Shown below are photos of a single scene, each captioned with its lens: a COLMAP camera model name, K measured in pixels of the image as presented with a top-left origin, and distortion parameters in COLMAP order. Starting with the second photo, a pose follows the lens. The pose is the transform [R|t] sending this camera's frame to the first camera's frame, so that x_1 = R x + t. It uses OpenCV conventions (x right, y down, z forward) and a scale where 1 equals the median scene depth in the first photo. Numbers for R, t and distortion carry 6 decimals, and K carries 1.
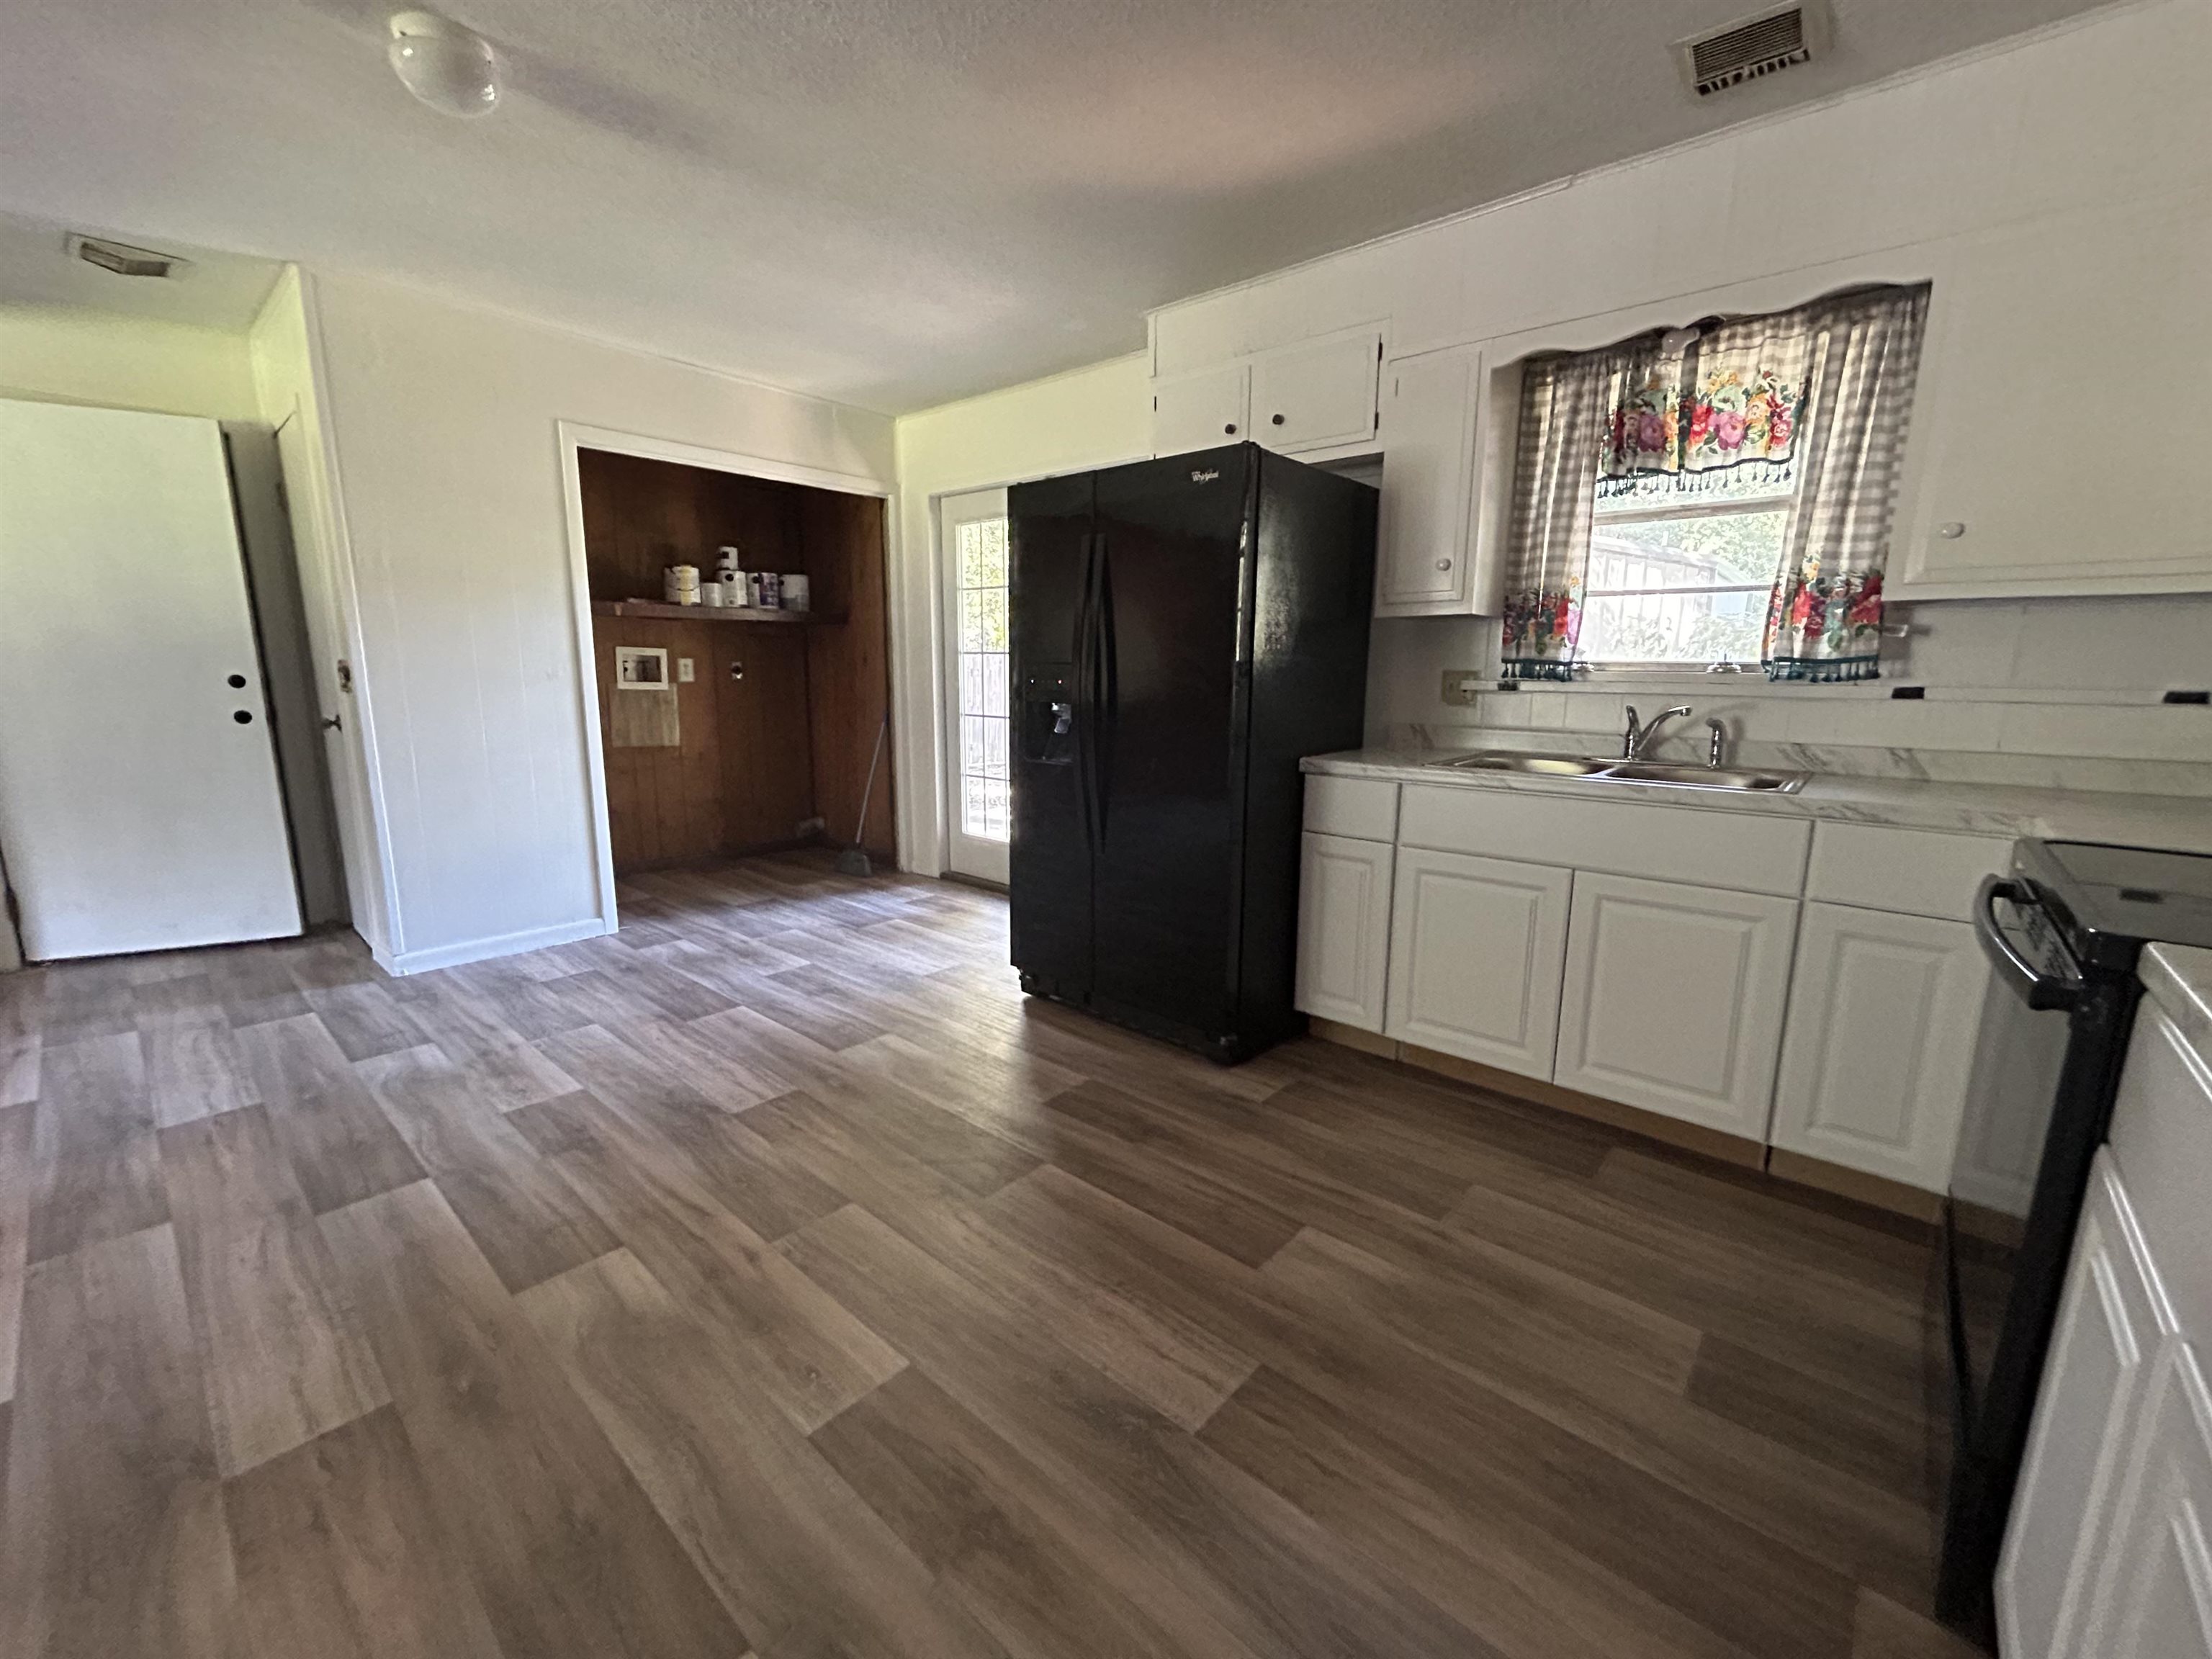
lens RADIAL K [[902.2, 0, 1105.9], [0, 902.2, 835.8], [0, 0, 1]] dist [0.000041, -0.000027]
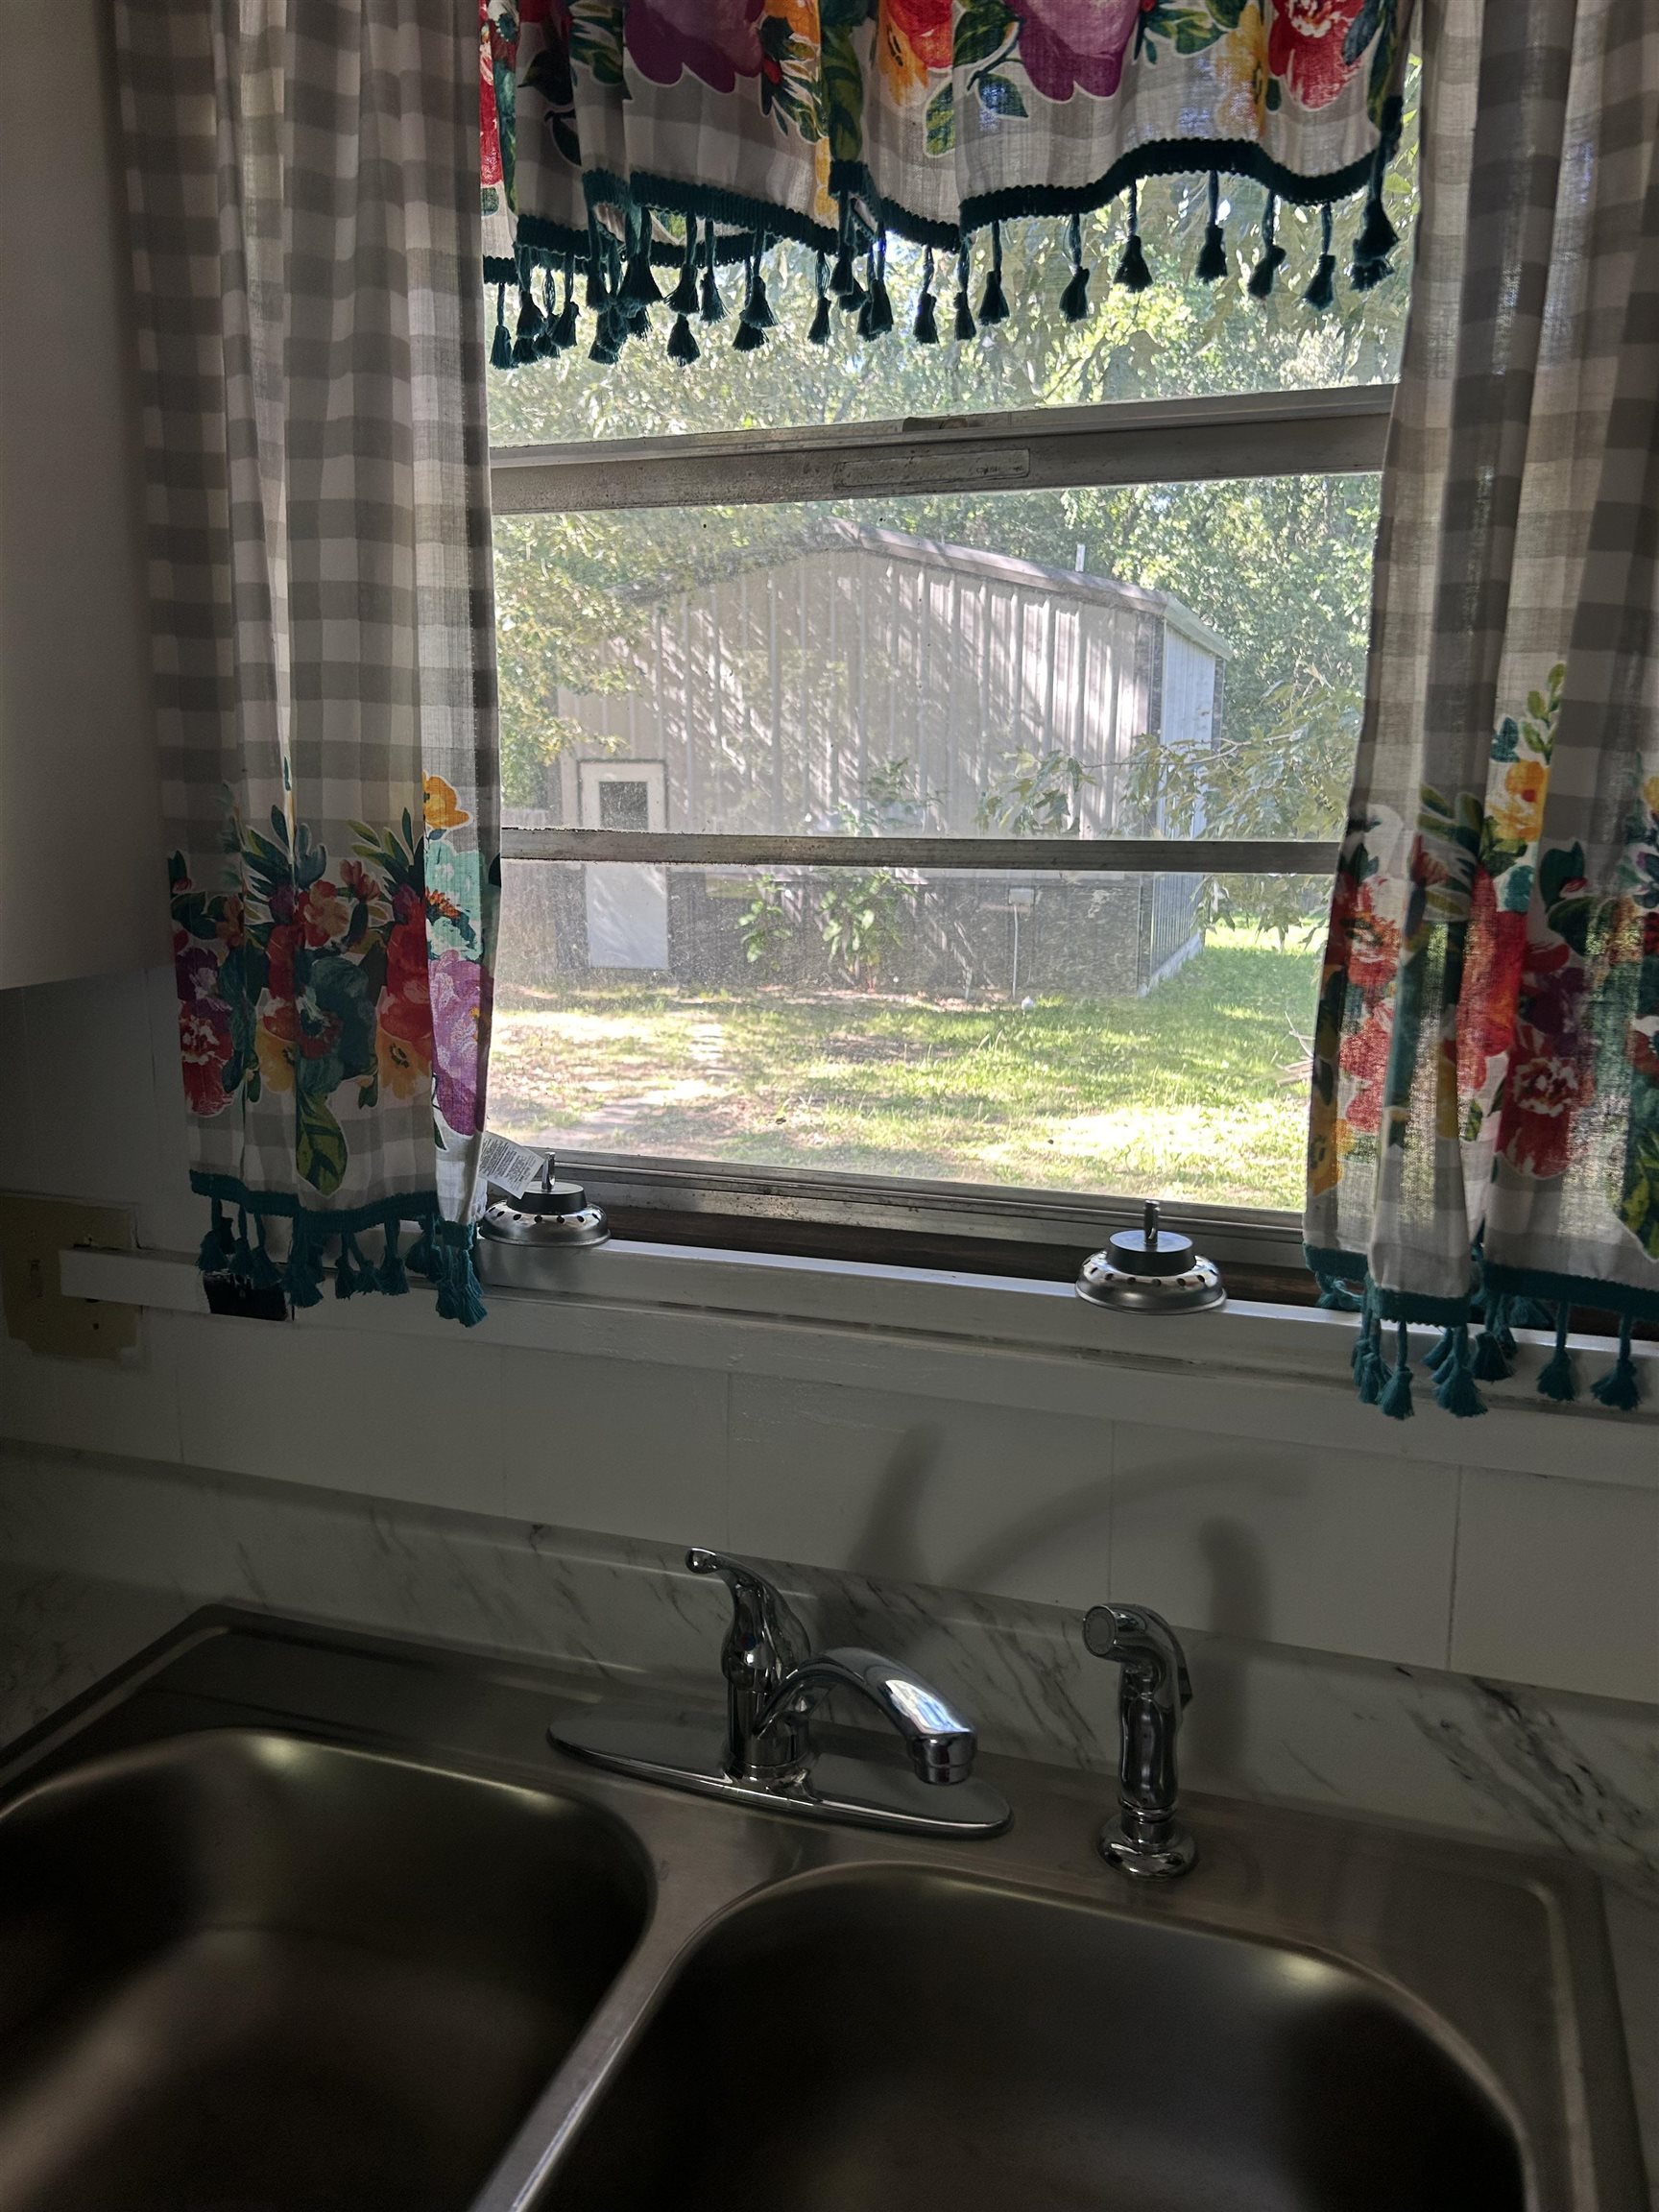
lens RADIAL K [[1683.3, 0, 829.5], [0, 1683.3, 1106.0], [0, 0, 1]] dist [0.006999, 0.001659]
pose [[0.926799, -0.083334, 0.366197, 0.485024], [0.079023, 0.996513, 0.026775, -0.234024], [-0.367151, 0.004123, 0.930152, 0.679022]]
